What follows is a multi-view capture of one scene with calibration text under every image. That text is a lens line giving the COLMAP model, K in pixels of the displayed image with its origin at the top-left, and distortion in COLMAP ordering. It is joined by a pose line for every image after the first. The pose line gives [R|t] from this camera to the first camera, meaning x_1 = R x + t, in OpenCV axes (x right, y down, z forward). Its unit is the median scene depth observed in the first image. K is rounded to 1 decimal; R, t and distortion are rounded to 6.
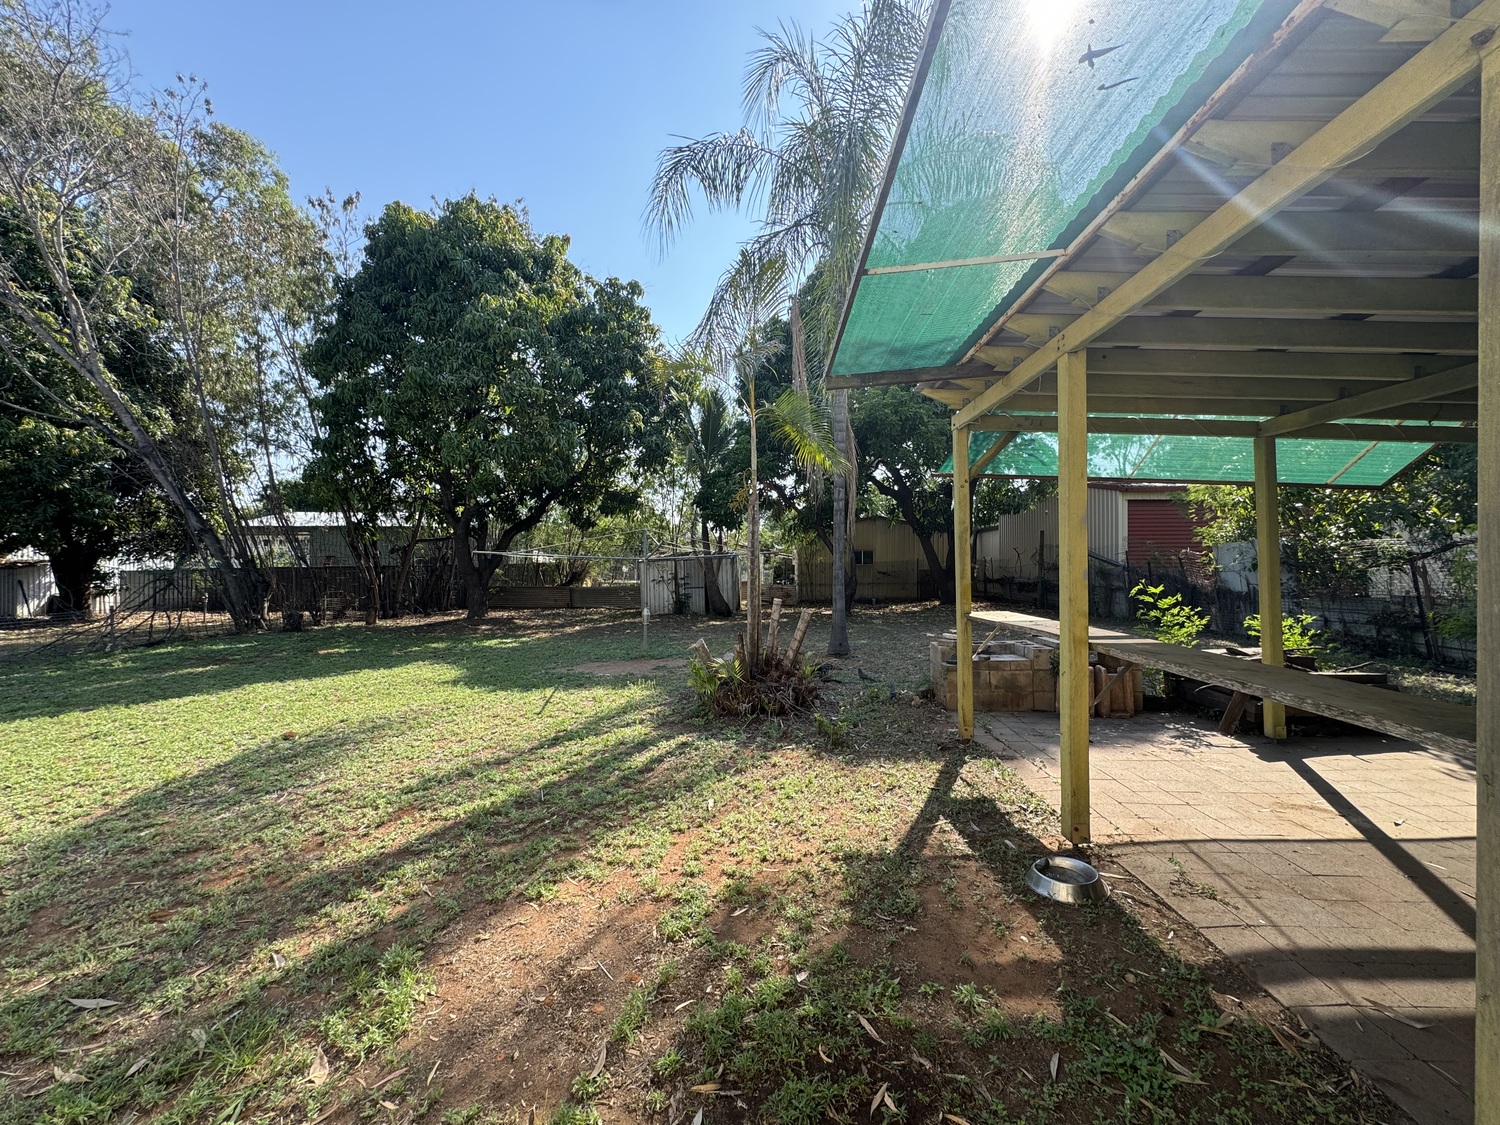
lens RADIAL K [[600.1, 0, 750.0], [0, 600.1, 562.5], [0, 0, 1]] dist [-0.000149, 0.000178]
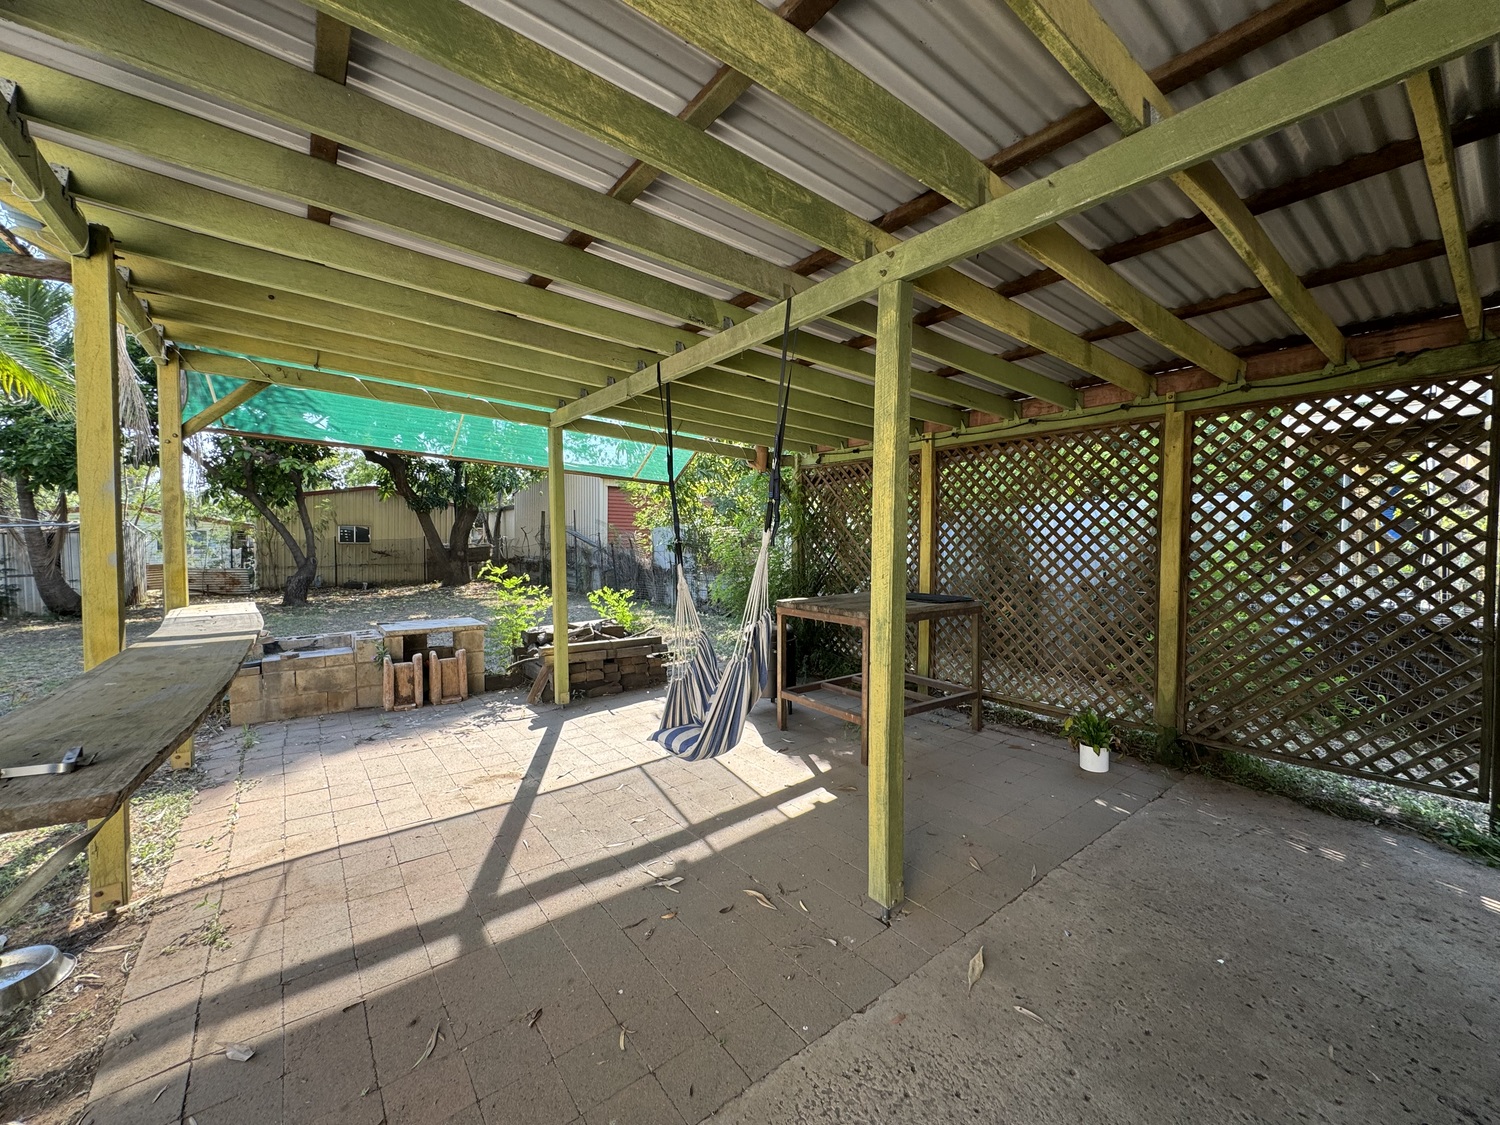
lens RADIAL K [[600.1, 0, 750.0], [0, 600.1, 562.5], [0, 0, 1]] dist [-0.000149, 0.000178]
pose [[0.772534, -0.012213, 0.634856, 0.447425], [-0.009714, 0.999471, 0.031048, -0.004477], [-0.634899, -0.030153, 0.772006, -0.062843]]
